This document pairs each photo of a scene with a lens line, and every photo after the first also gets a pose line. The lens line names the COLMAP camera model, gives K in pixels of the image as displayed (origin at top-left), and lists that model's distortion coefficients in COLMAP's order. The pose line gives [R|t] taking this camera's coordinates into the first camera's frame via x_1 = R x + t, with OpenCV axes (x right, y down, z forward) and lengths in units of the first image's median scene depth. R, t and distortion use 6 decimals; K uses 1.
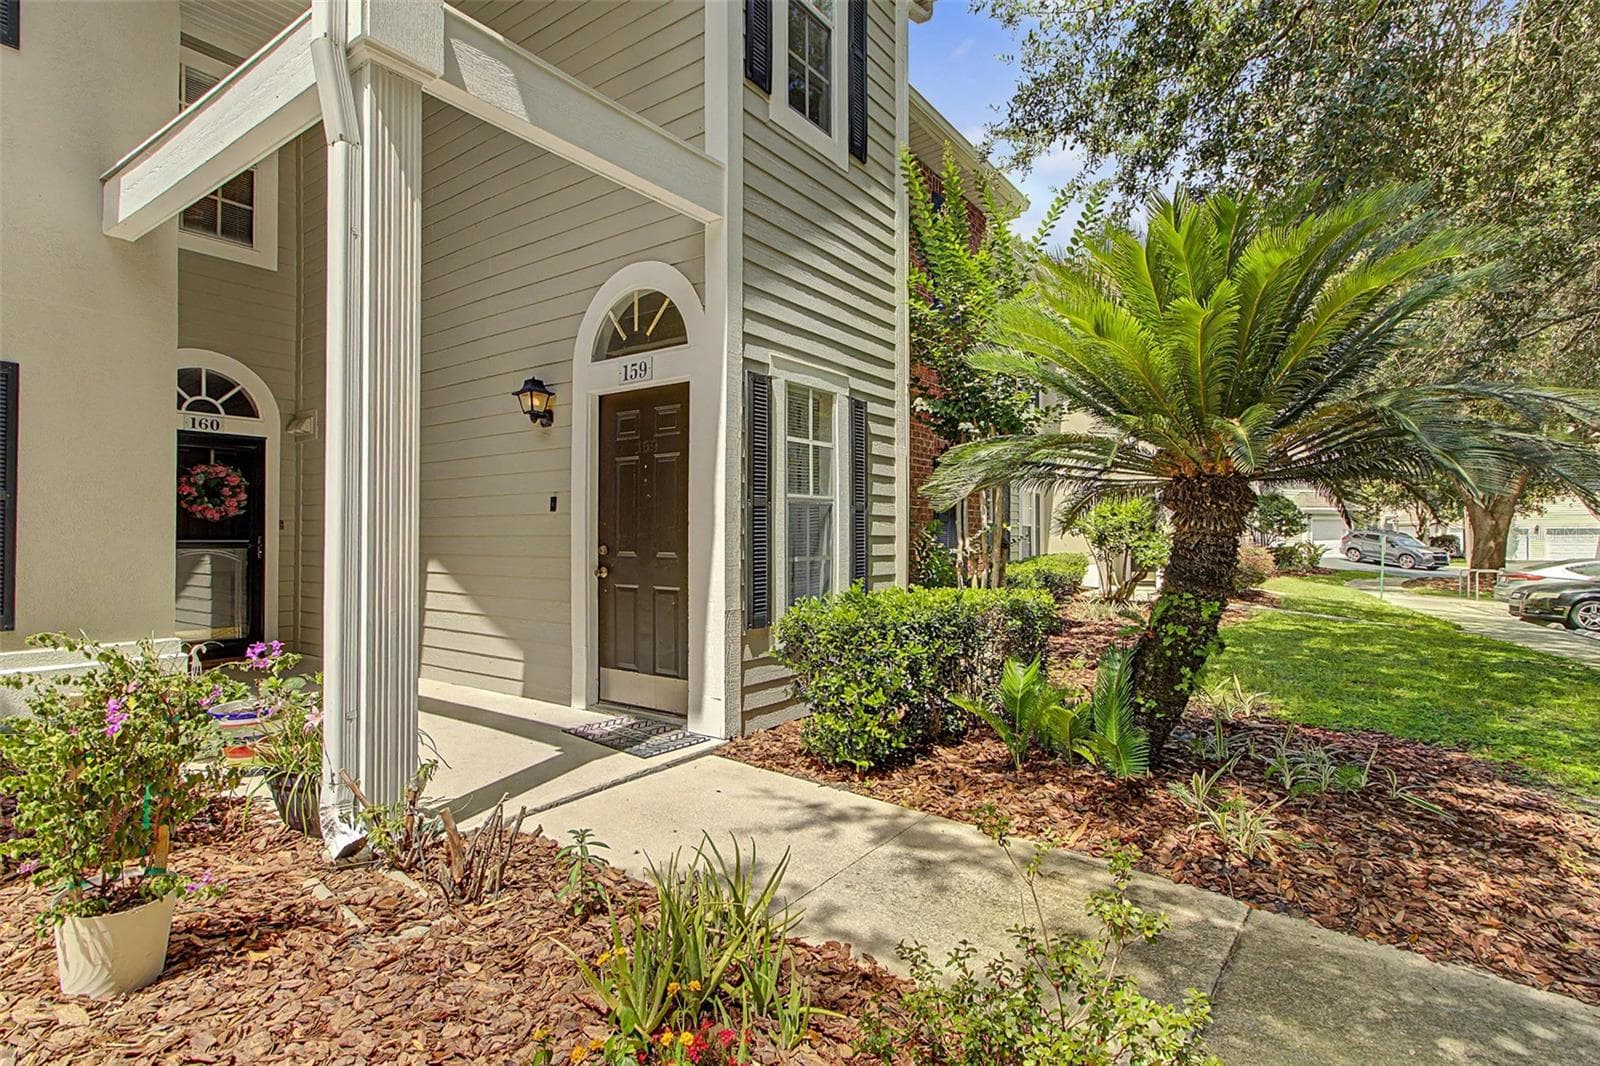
lens RADIAL K [[790.1, 0, 795.5], [0, 790.1, 525.6], [0, 0, 1]] dist [0.004864, 0.000233]
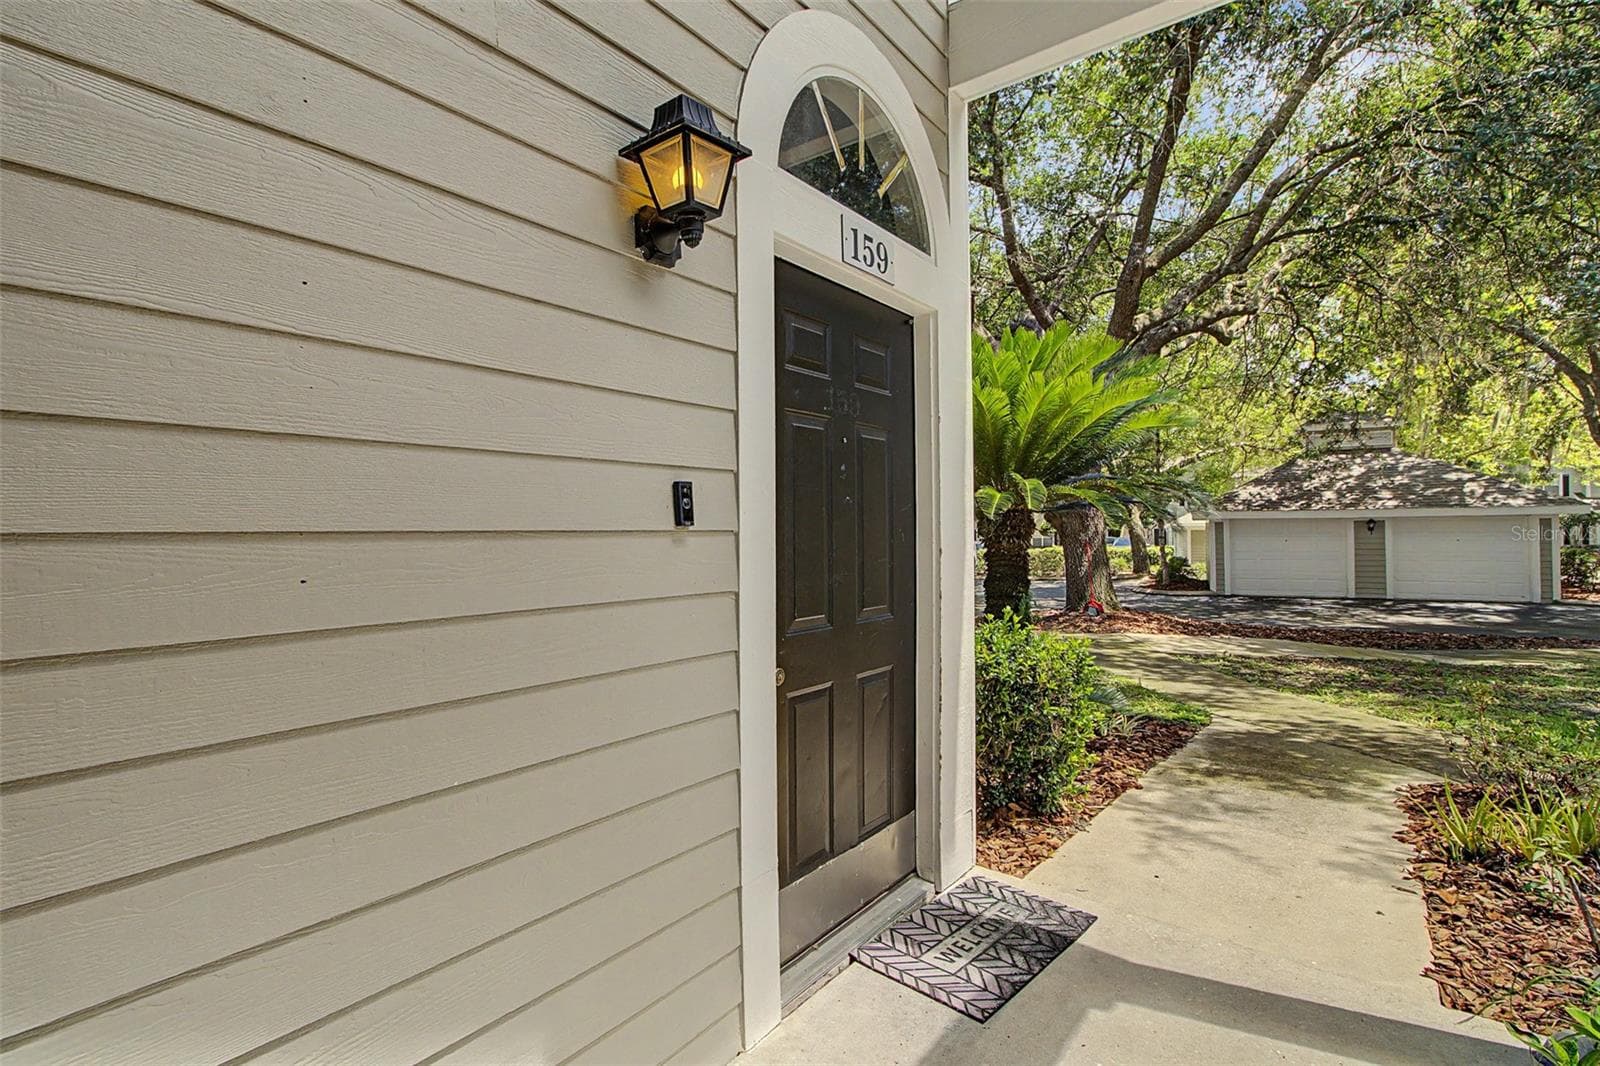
lens RADIAL K [[757.8, 0, 792.9], [0, 757.8, 539.0], [0, 0, 1]] dist [-0.002856, 0.000554]
pose [[0.043348, 0.001790, 0.999058, -0.676974], [0.008582, 0.999961, -0.002164, -0.011862], [-0.999023, 0.008668, 0.043331, 1.016879]]
